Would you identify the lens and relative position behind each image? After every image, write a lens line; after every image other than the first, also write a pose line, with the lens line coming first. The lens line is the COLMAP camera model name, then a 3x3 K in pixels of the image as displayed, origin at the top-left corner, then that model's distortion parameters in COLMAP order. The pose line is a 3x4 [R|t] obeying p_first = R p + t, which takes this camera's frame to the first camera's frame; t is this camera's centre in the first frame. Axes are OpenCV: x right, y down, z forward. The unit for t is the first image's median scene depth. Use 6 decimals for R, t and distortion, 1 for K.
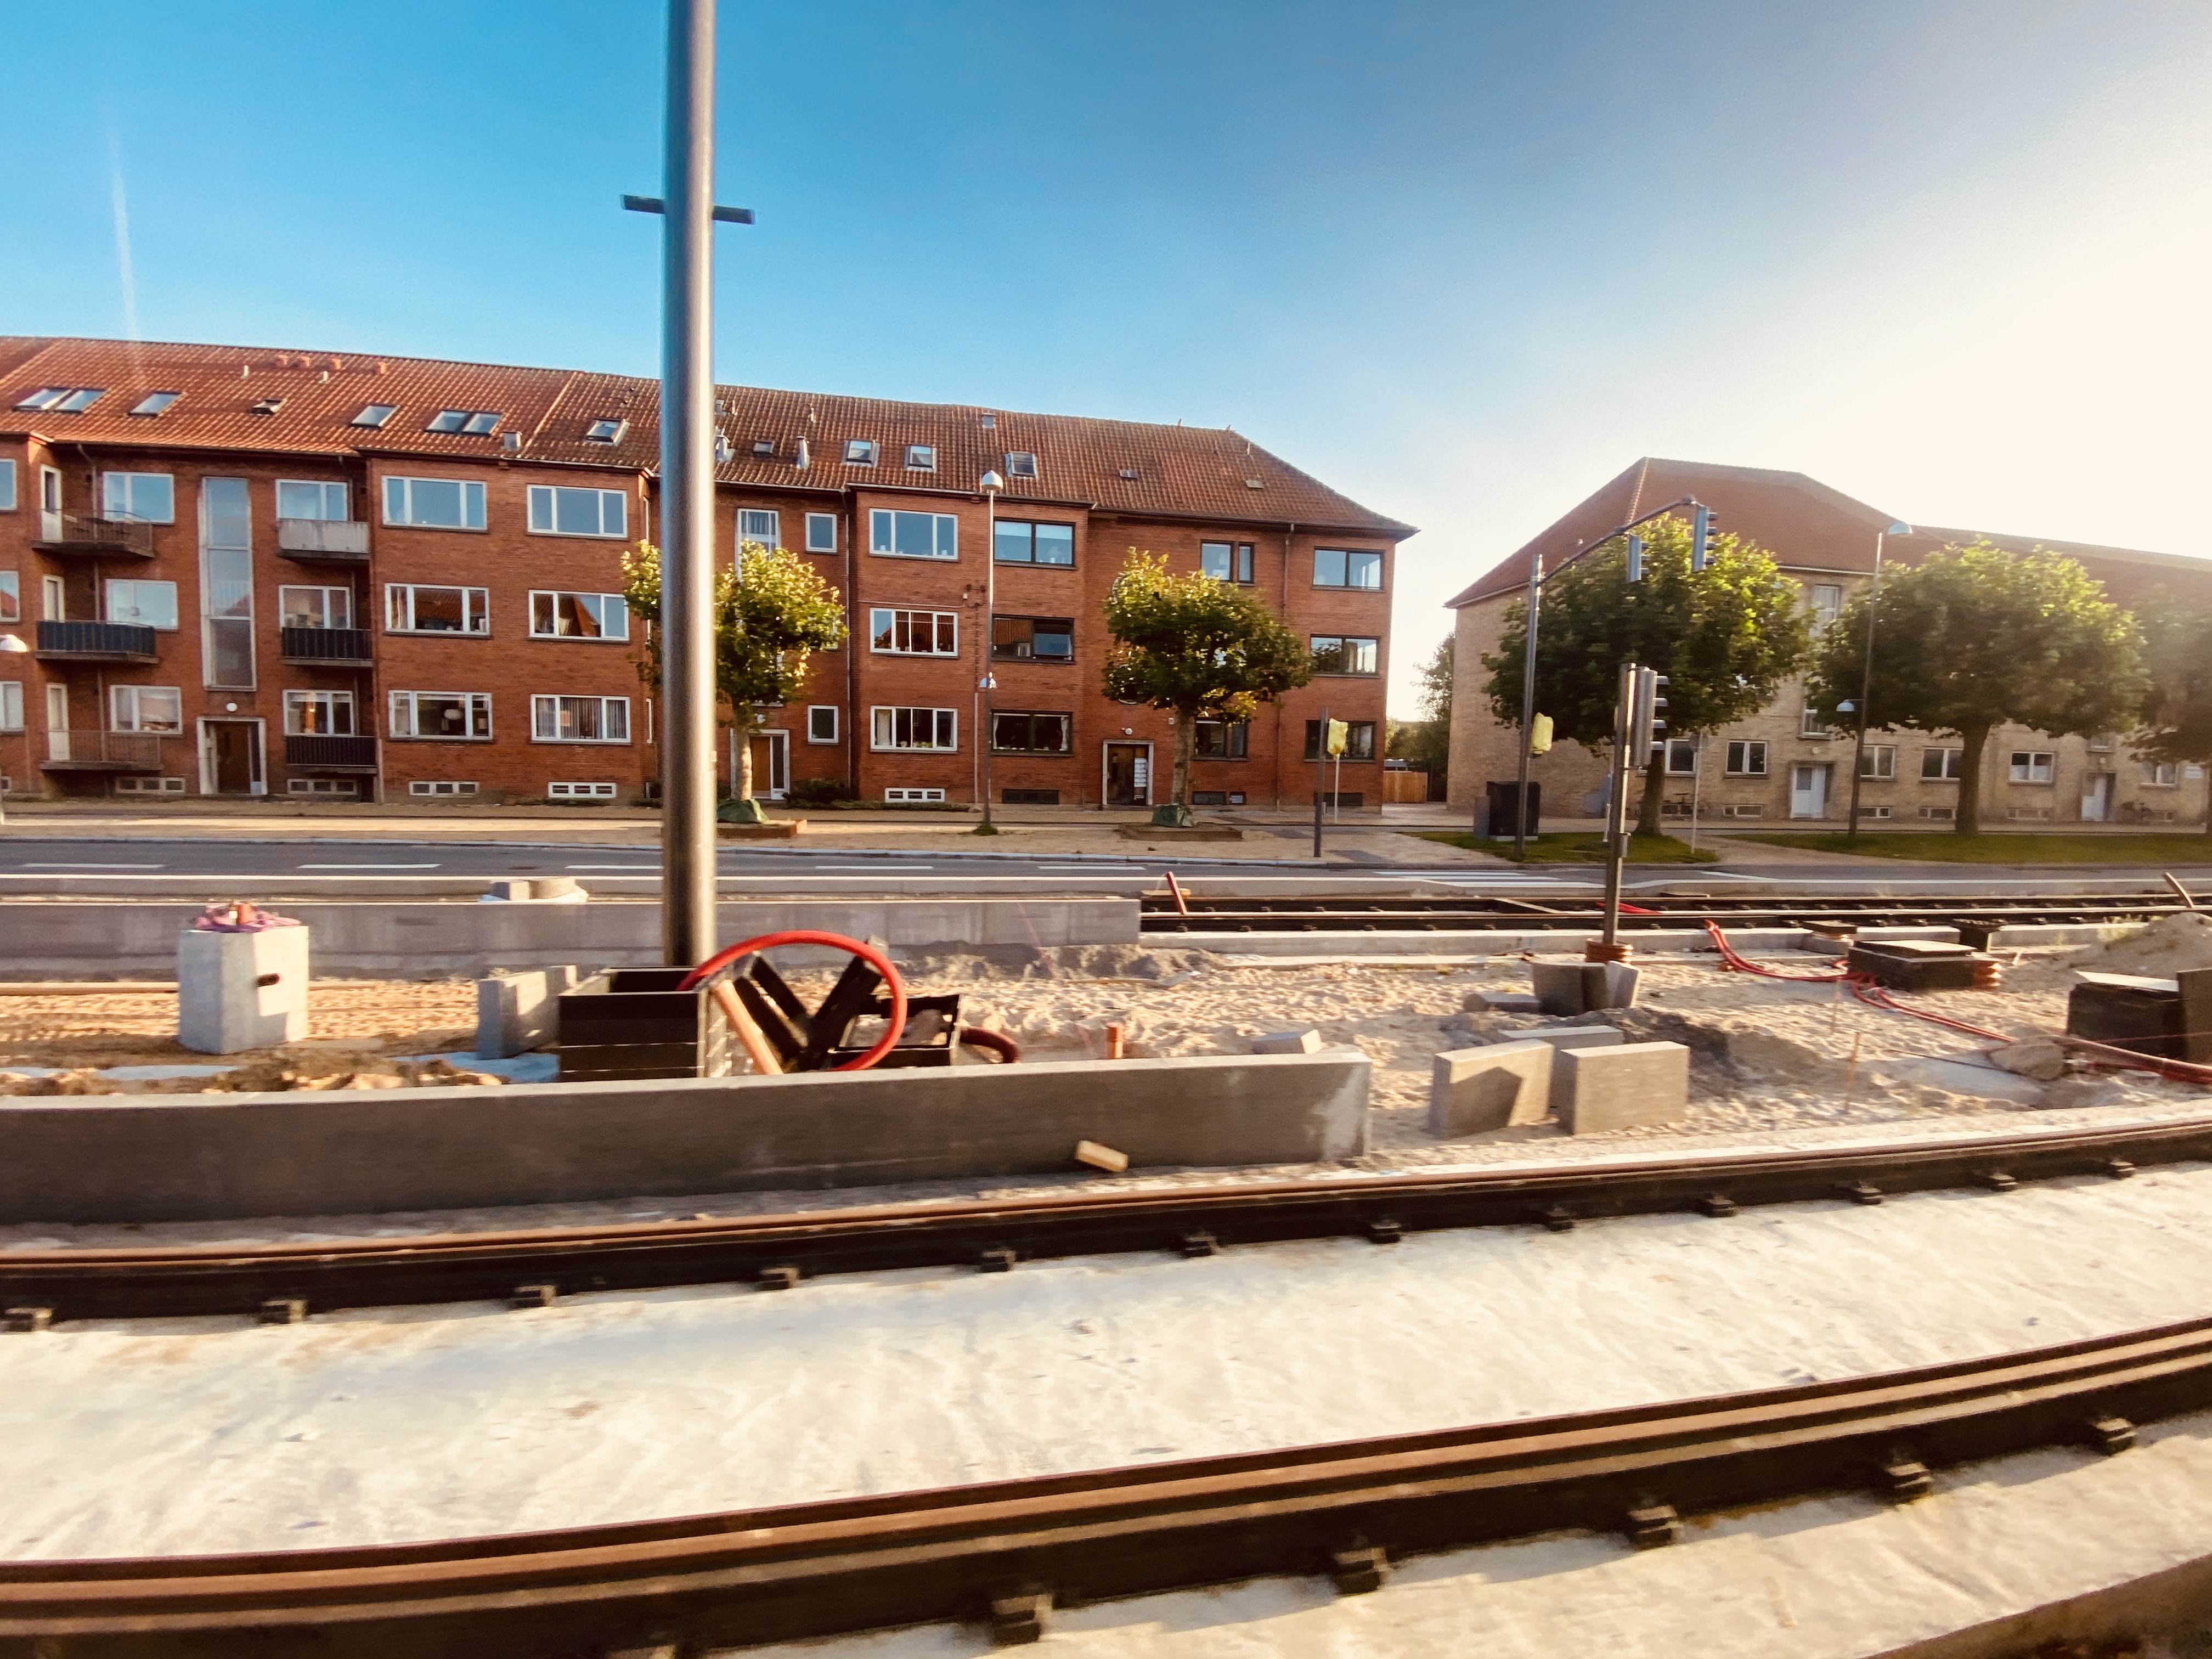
lens RADIAL K [[1009.8, 0, 1047.6], [0, 1009.8, 860.4], [0, 0, 1]] dist [-0.005095, -0.008562]
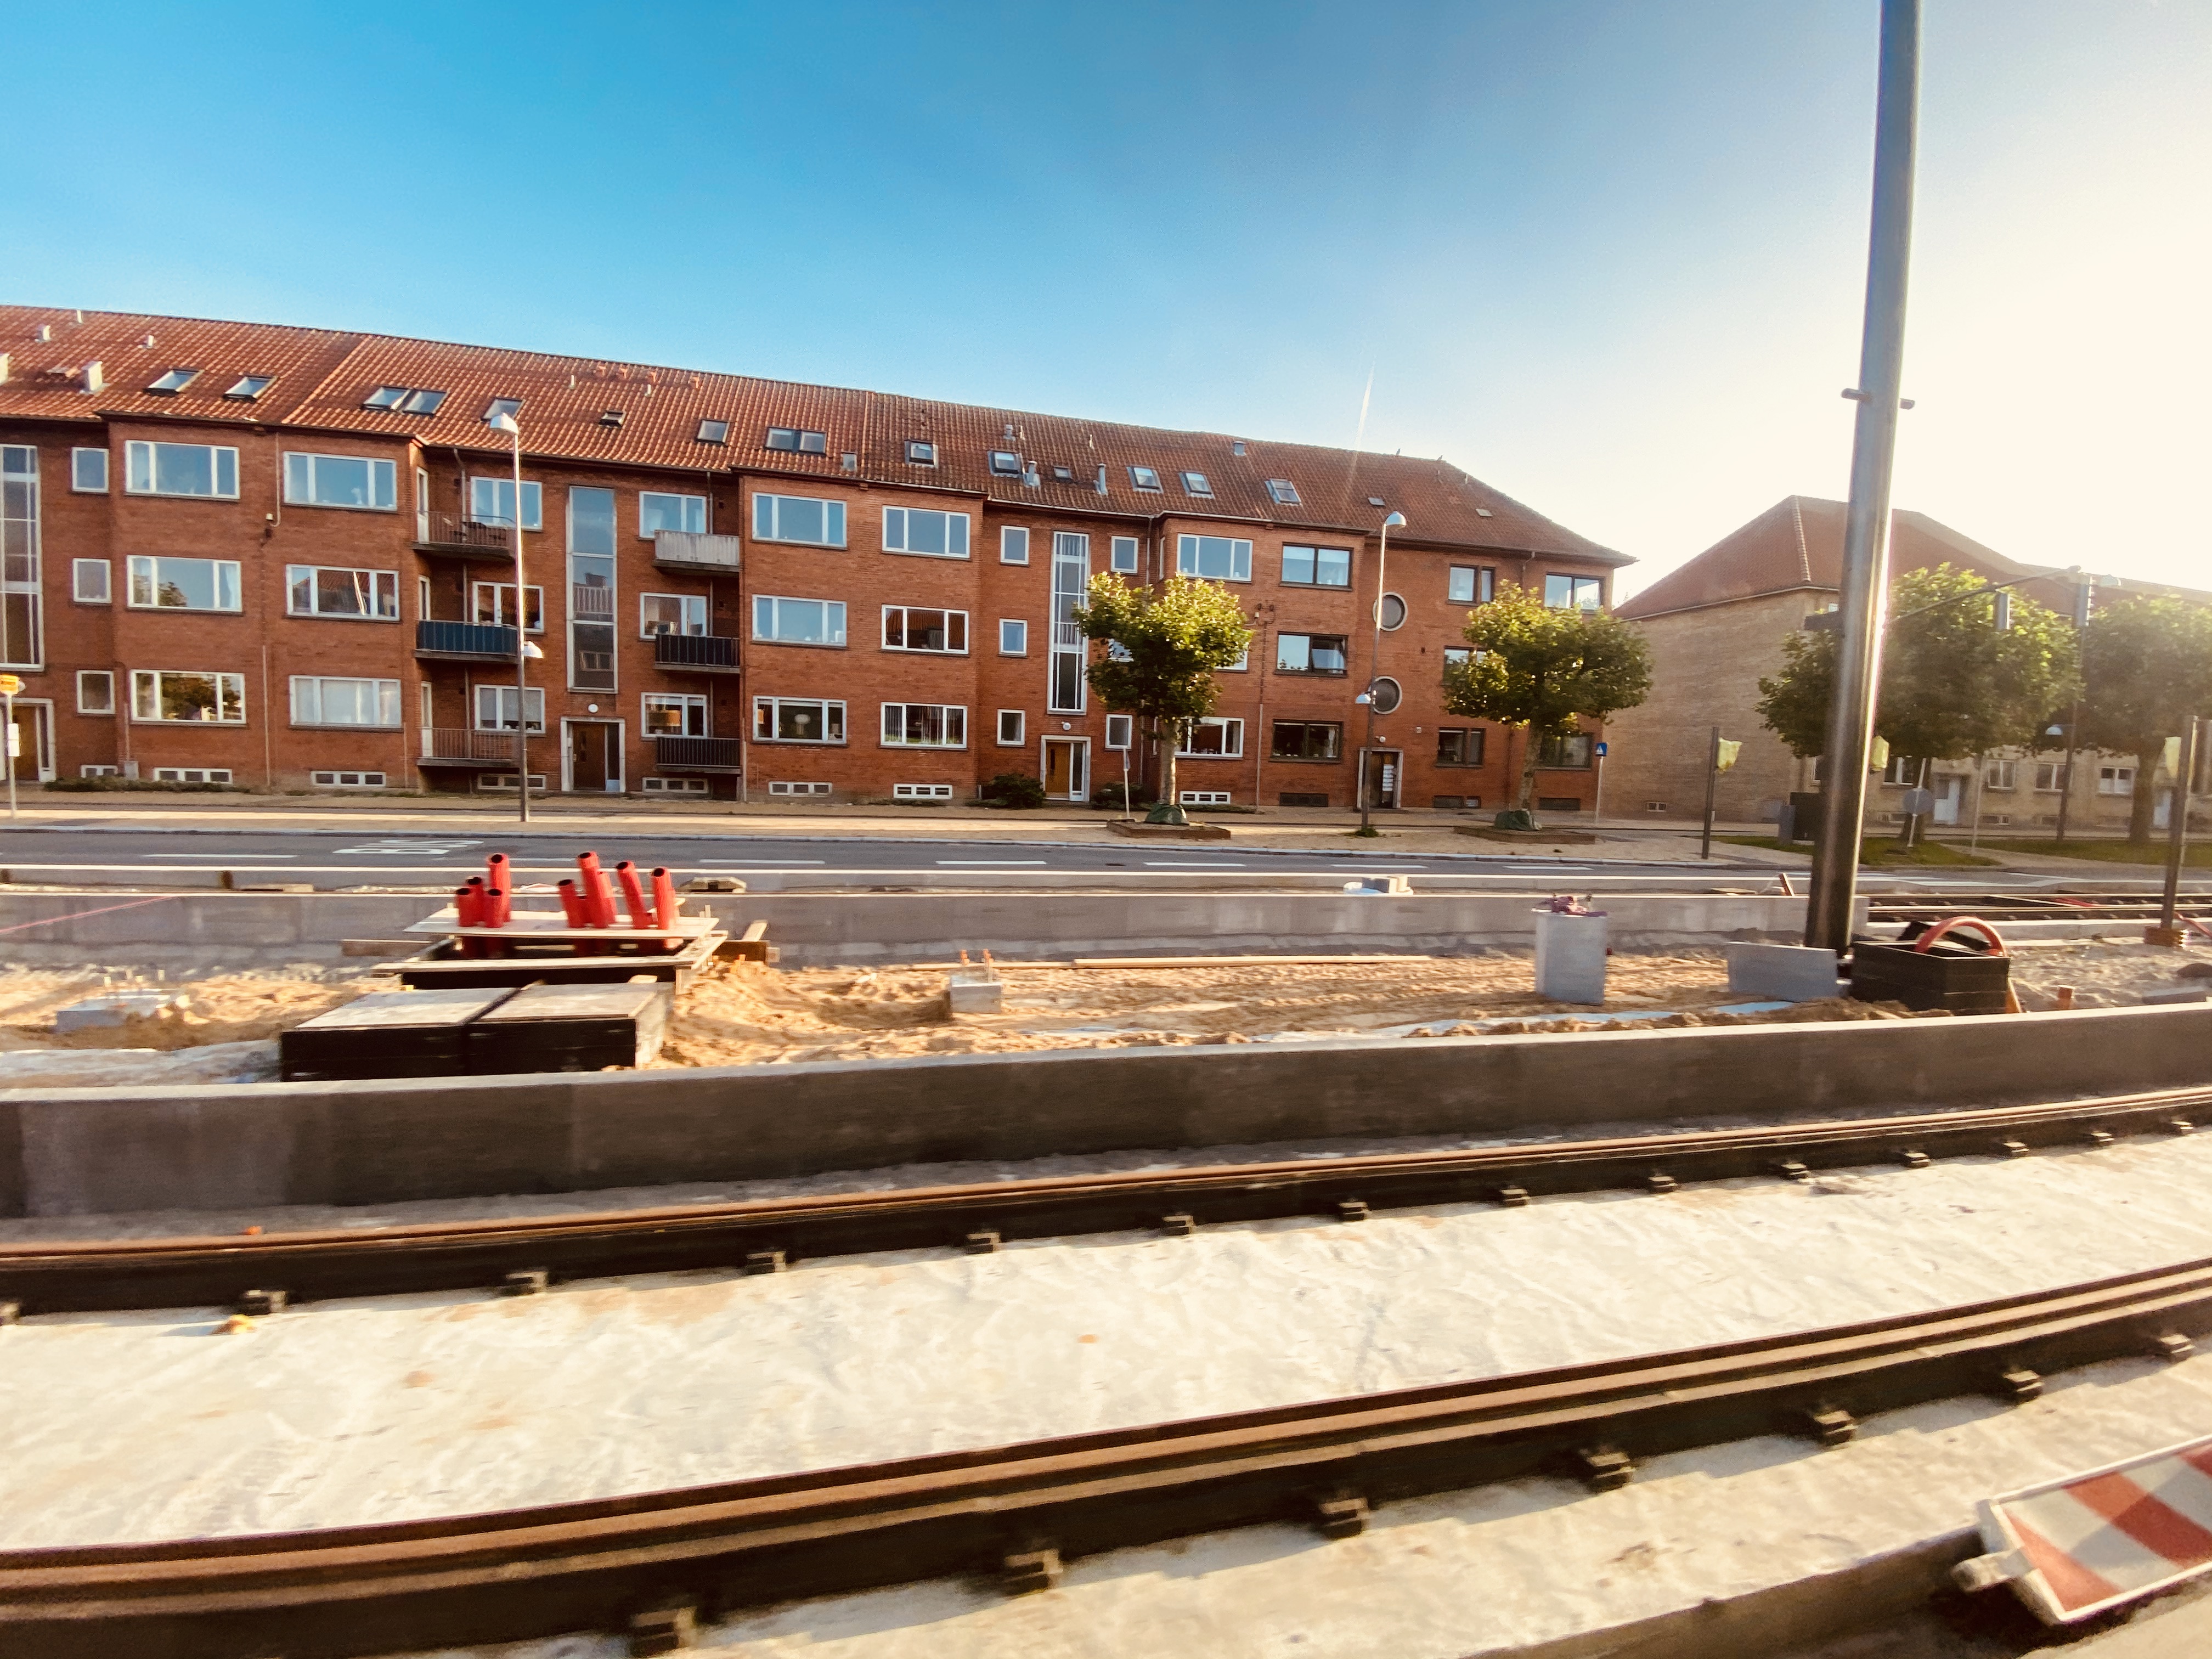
lens RADIAL K [[1009.8, 0, 980.1], [0, 1009.8, 897.5], [0, 0, 1]] dist [-0.005095, -0.008562]
pose [[0.998673, 0.002688, 0.051426, -0.447091], [-0.004890, 0.999074, 0.042743, -0.002439], [-0.051263, -0.042938, 0.997762, -0.085478]]
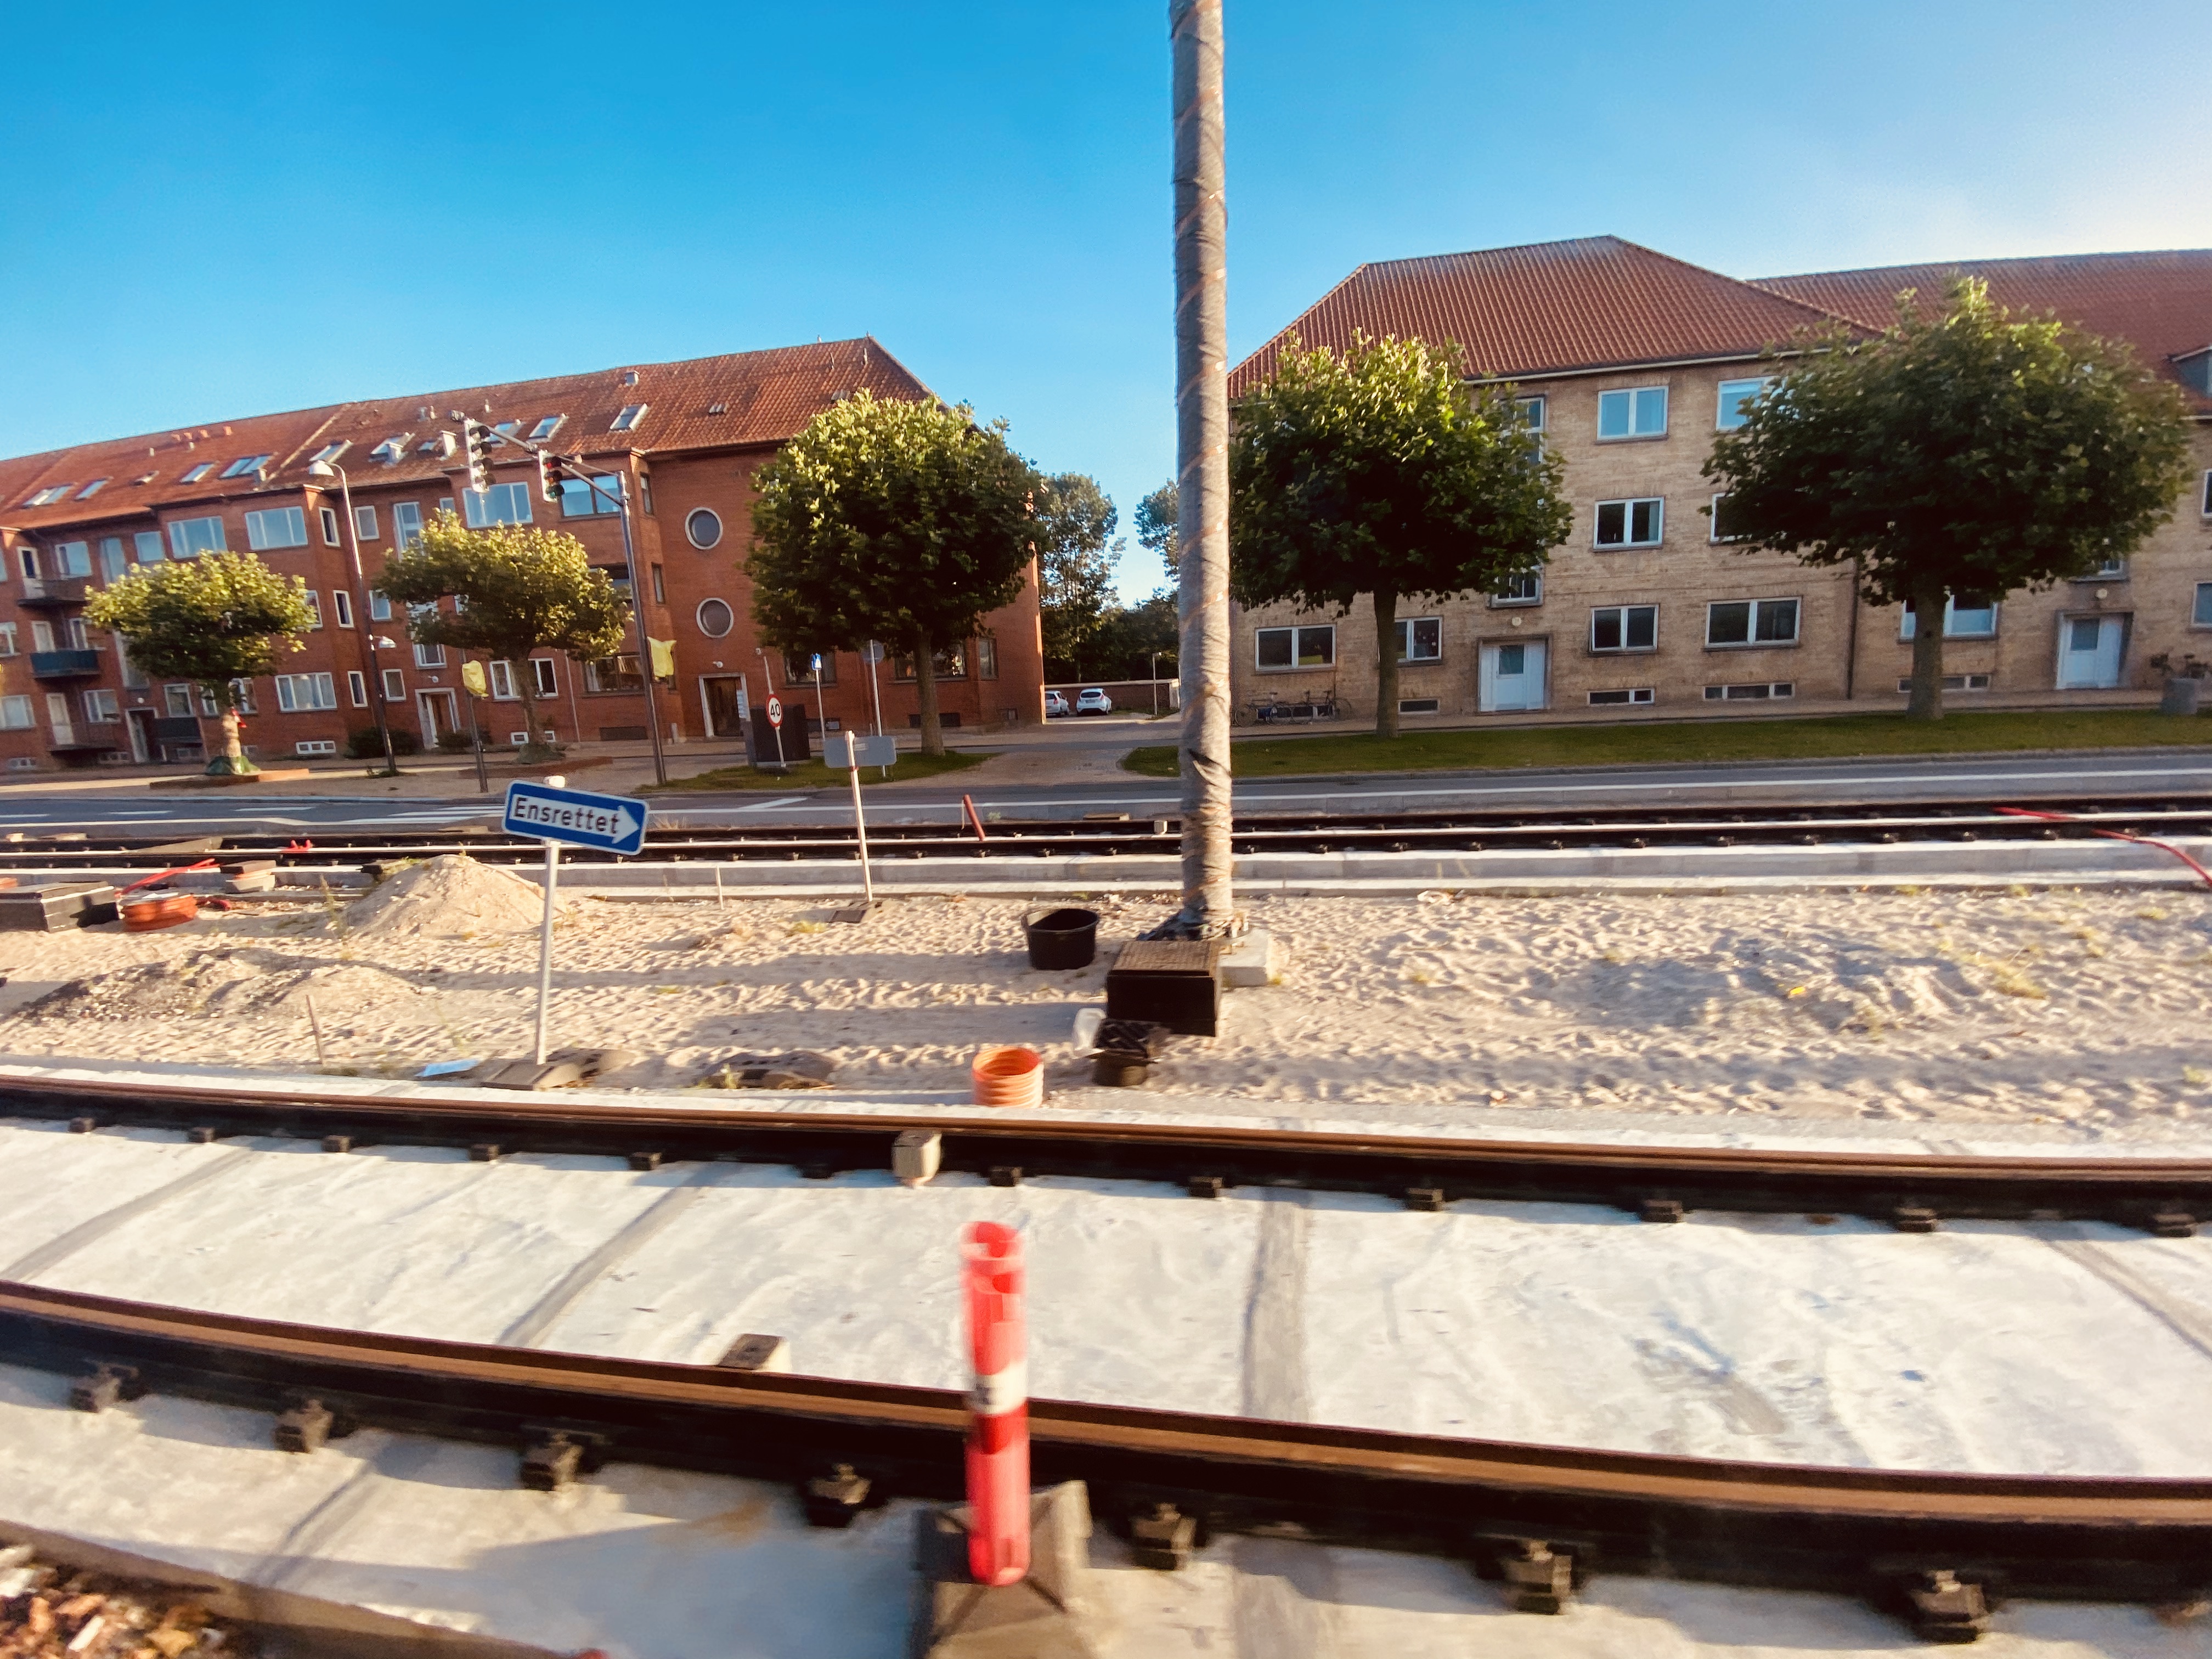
lens RADIAL K [[1047.0, 0, 1103.2], [0, 1047.0, 814.9], [0, 0, 1]] dist [-0.017248, -0.006046]
pose [[0.925597, -0.017151, -0.378123, 0.923262], [0.031476, 0.999001, 0.031737, 0.003692], [0.377200, -0.041277, 0.925211, 0.173753]]
